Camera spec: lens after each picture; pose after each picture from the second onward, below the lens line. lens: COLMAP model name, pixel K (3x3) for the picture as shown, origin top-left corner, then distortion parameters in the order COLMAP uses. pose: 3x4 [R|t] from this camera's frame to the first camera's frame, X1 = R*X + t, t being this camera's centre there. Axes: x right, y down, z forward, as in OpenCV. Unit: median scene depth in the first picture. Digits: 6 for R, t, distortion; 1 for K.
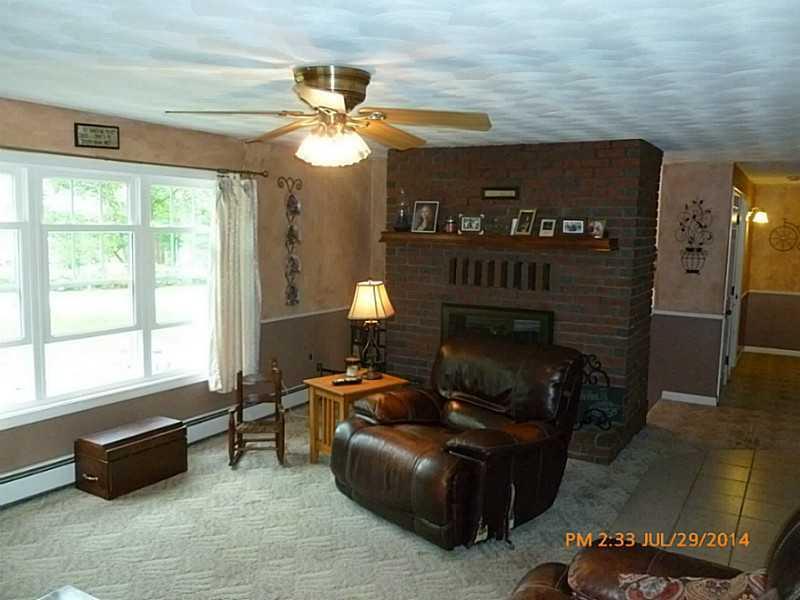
lens RADIAL K [[681.8, 0, 400.0], [0, 681.8, 300.0], [0, 0, 1]] dist [-0.037009, 0.010583]
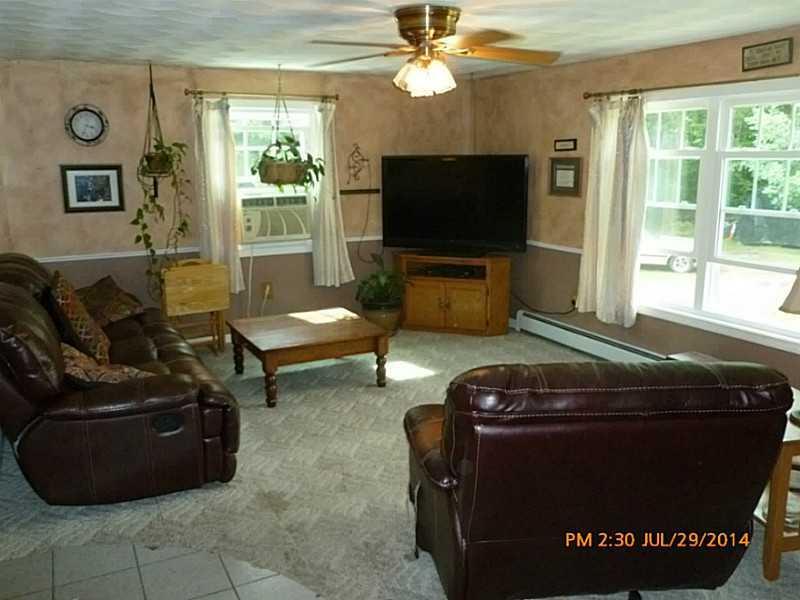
lens RADIAL K [[681.8, 0, 400.0], [0, 681.8, 300.0], [0, 0, 1]] dist [-0.037009, 0.010583]
pose [[-0.531342, 0.162361, -0.831453, 0.551001], [-0.093811, 0.964150, 0.248223, -0.084097], [0.841947, 0.209891, -0.497062, 0.939709]]
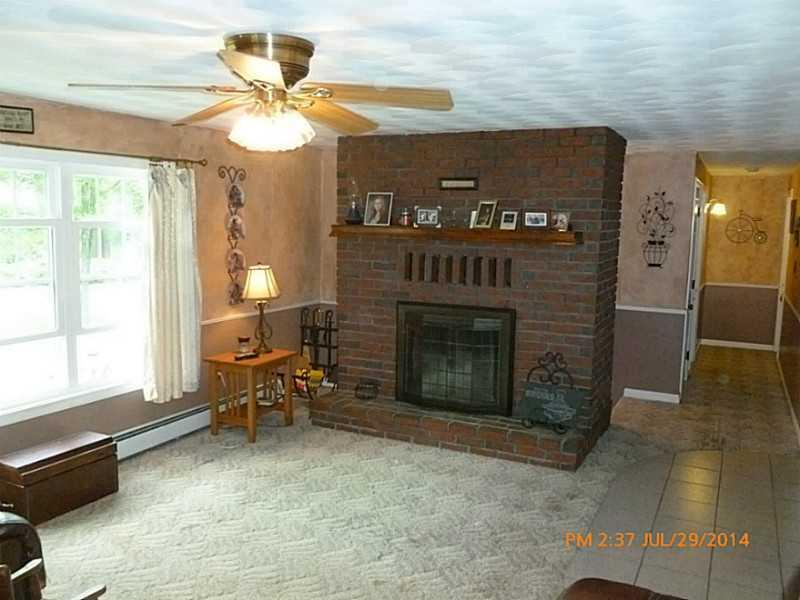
lens RADIAL K [[681.8, 0, 400.0], [0, 681.8, 300.0], [0, 0, 1]] dist [-0.037009, 0.010583]
pose [[0.997681, -0.009979, 0.067335, 0.002567], [0.009233, 0.999893, 0.011378, -0.008715], [-0.067441, -0.010730, 0.997666, 0.072032]]
